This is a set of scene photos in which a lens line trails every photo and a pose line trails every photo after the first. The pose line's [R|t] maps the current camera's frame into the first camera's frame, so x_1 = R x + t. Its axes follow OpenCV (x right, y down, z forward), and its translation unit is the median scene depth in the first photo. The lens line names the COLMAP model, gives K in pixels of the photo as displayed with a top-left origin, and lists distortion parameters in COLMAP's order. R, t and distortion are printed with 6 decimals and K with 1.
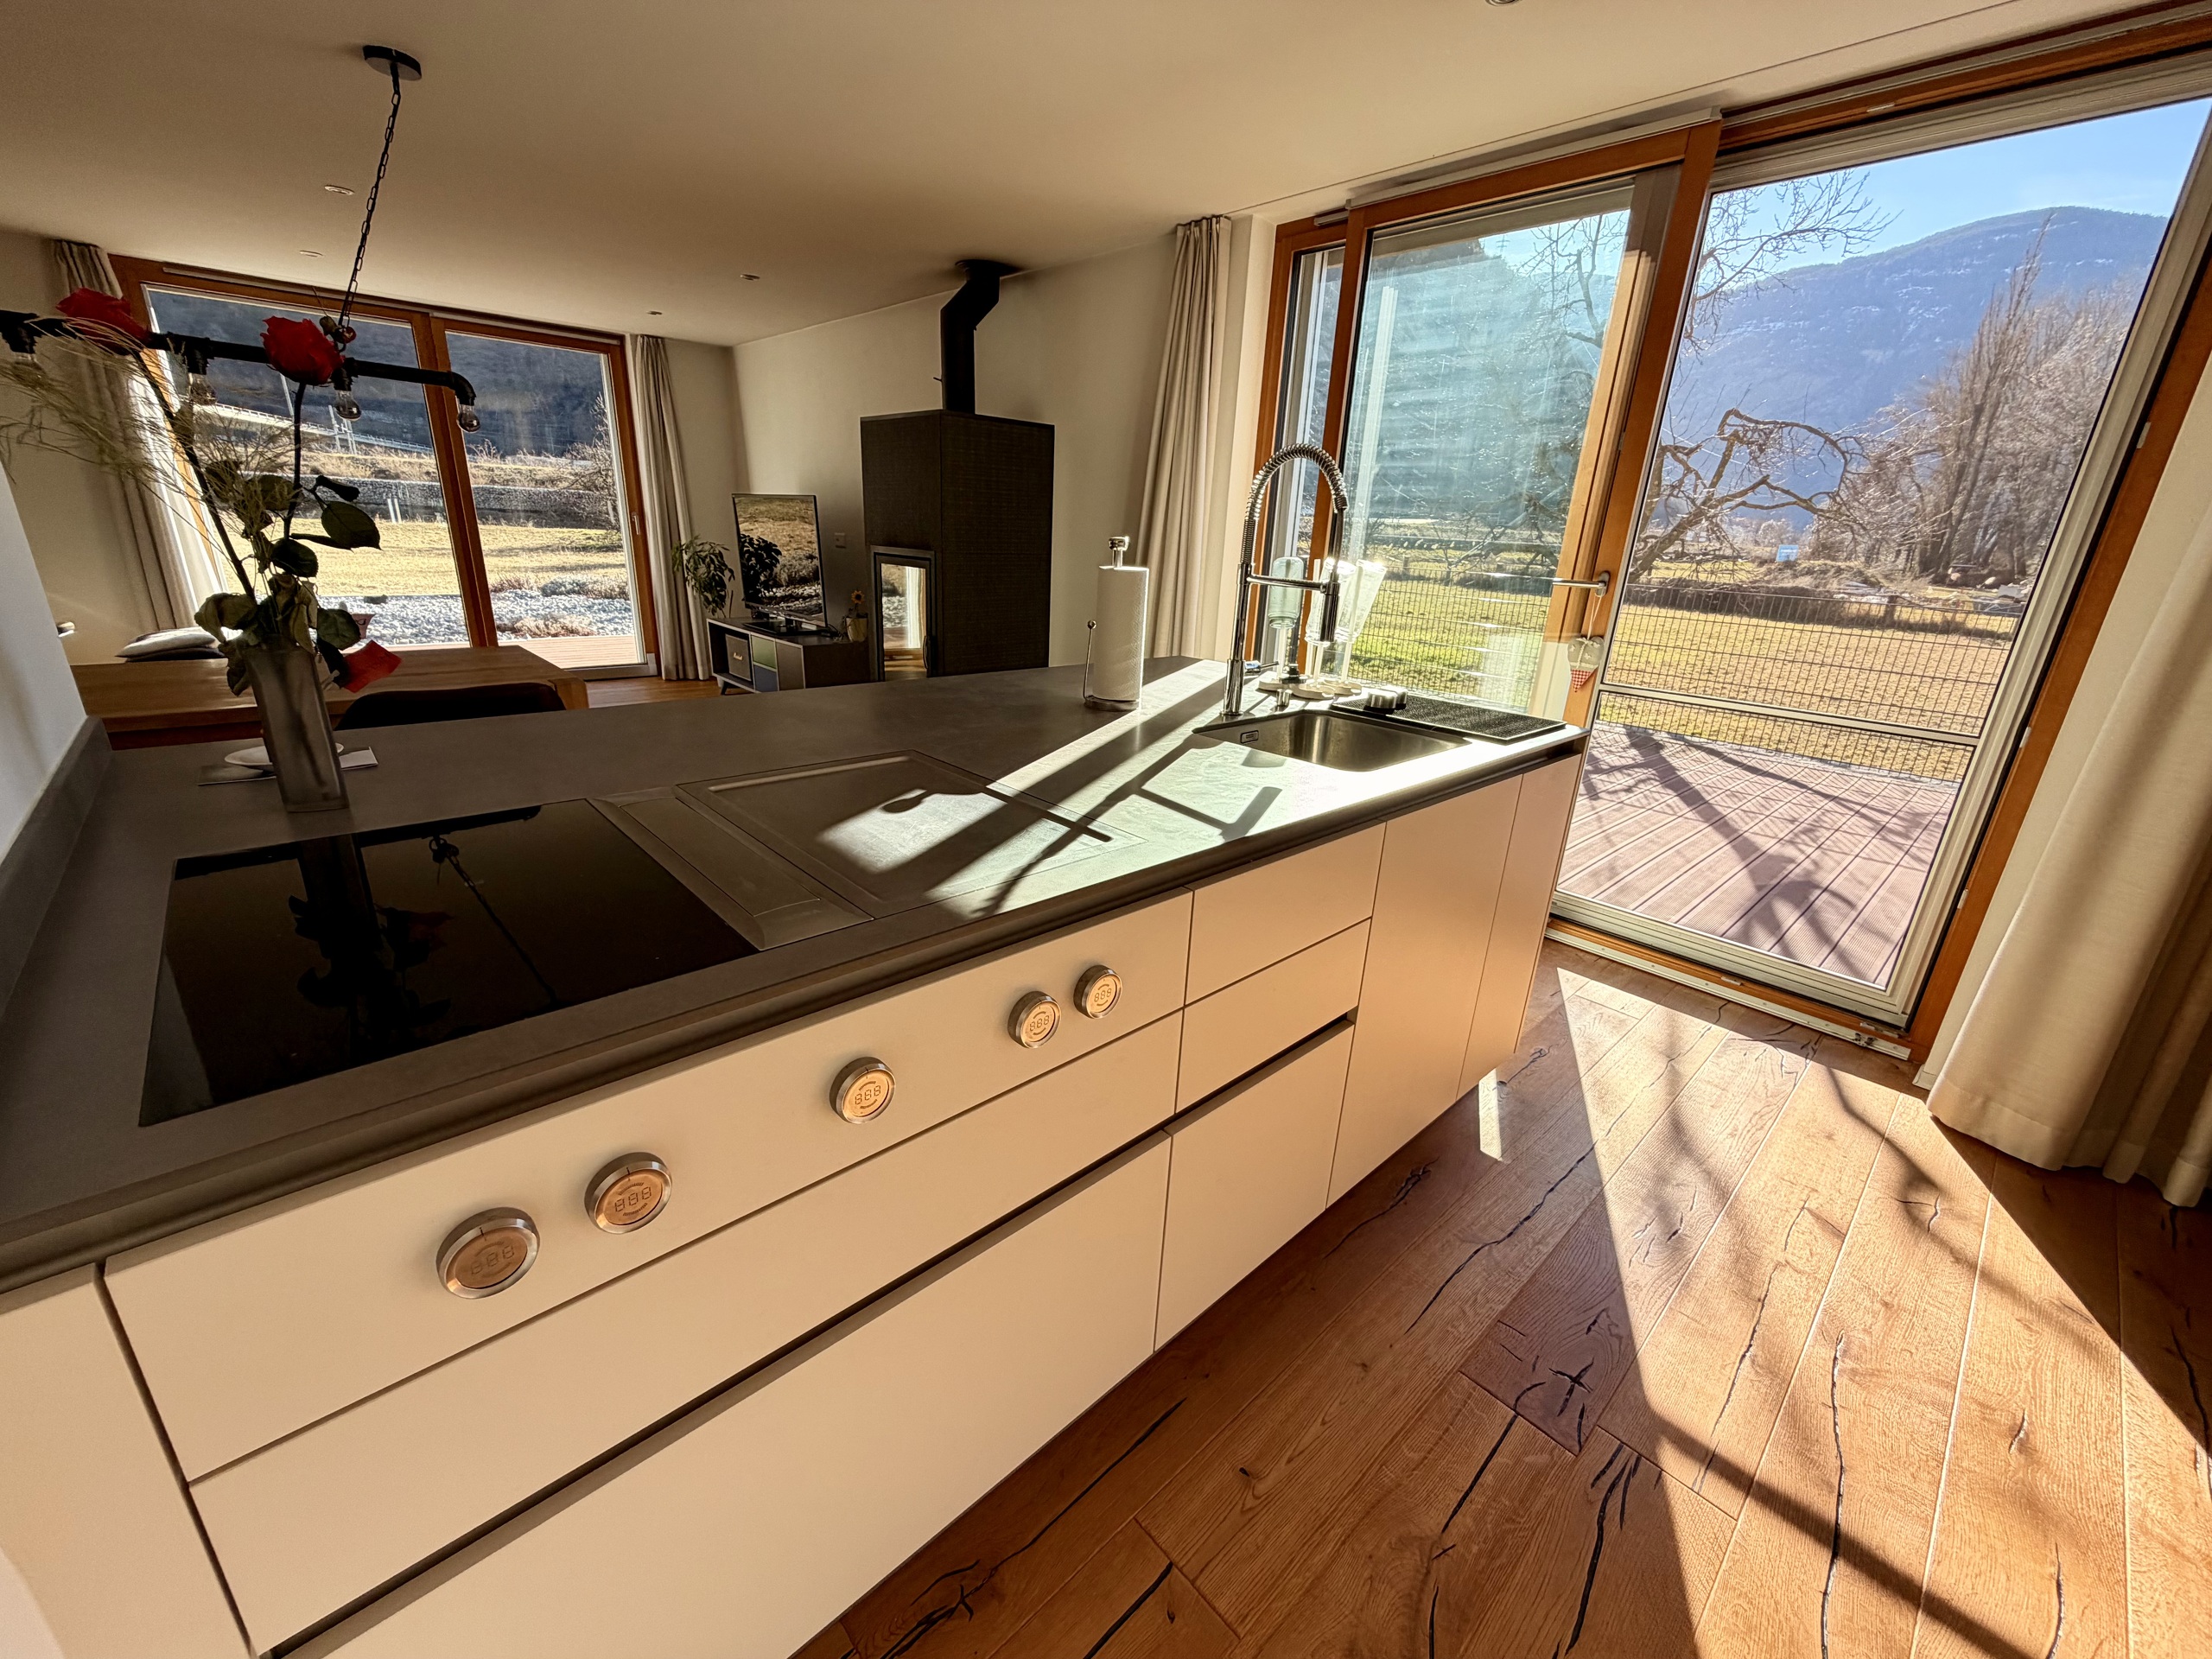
lens RADIAL K [[879.4, 0, 1106.0], [0, 879.4, 829.5], [0, 0, 1]] dist [0.009516, -0.000019]
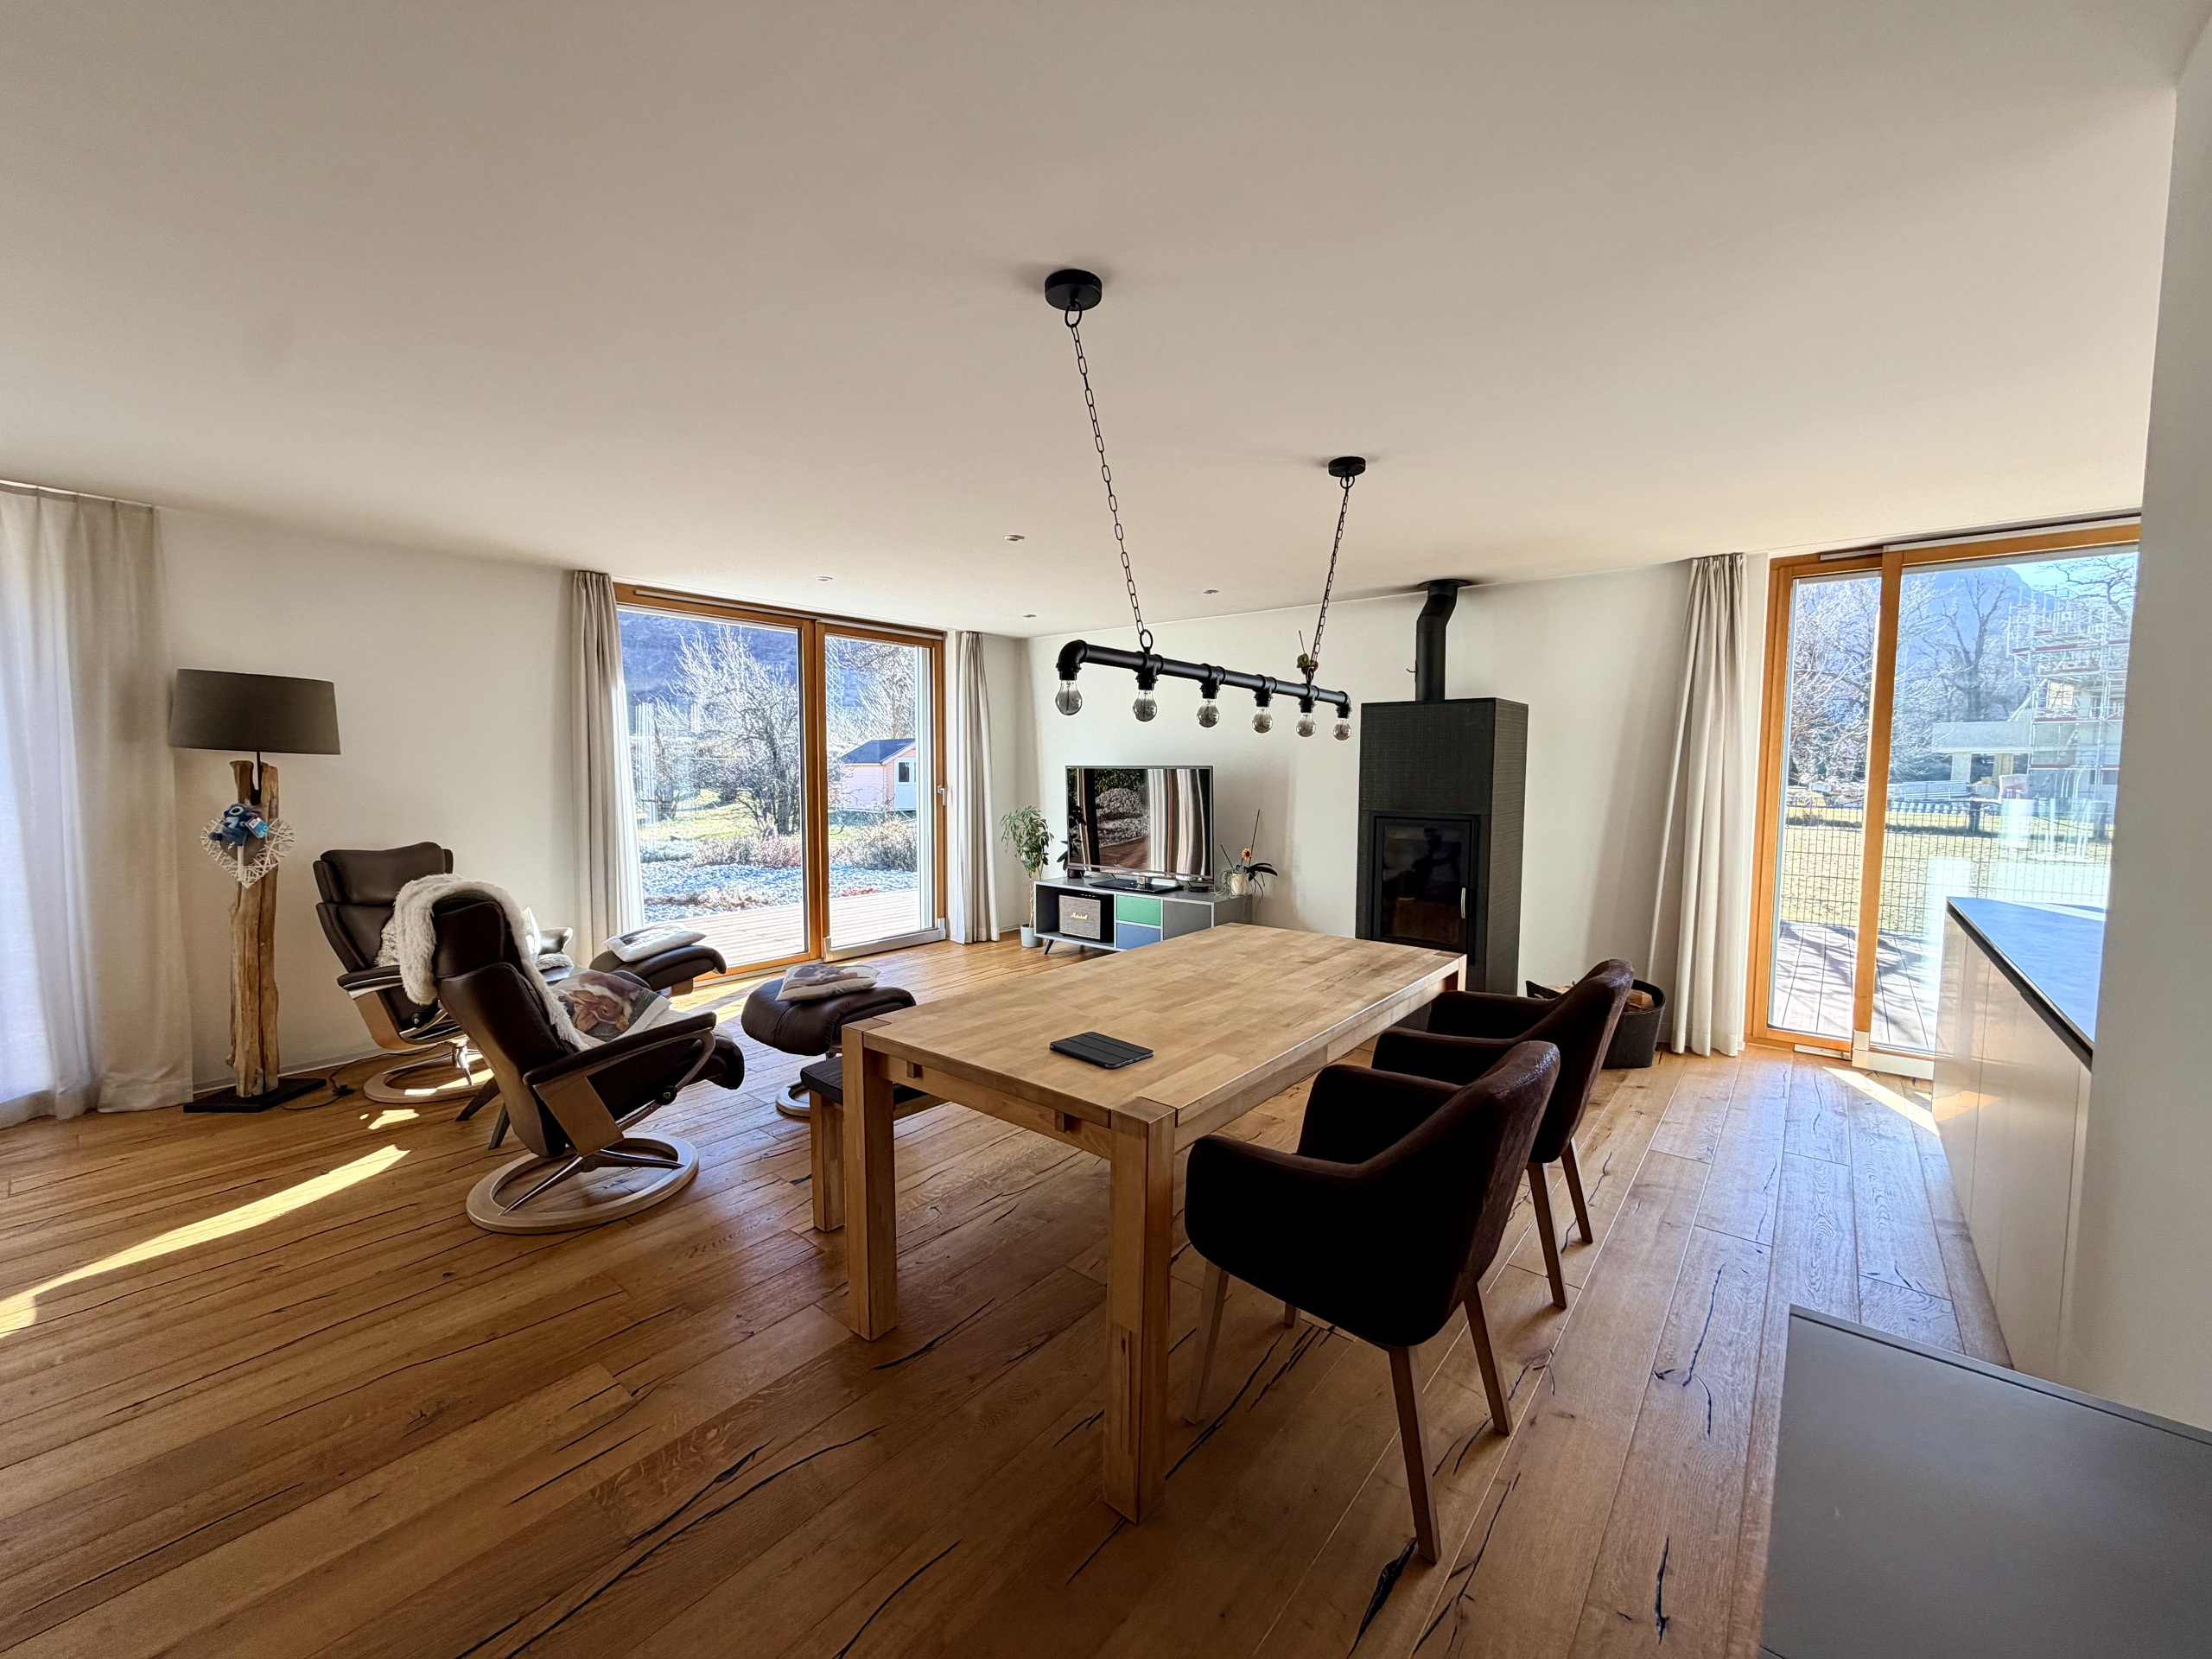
lens RADIAL K [[879.4, 0, 1106.0], [0, 879.4, 829.5], [0, 0, 1]] dist [0.009516, -0.000019]
pose [[0.990133, -0.049006, 0.131279, -0.682972], [0.080034, 0.966786, -0.242735, -0.058748], [-0.115023, 0.250847, 0.961169, -0.004639]]
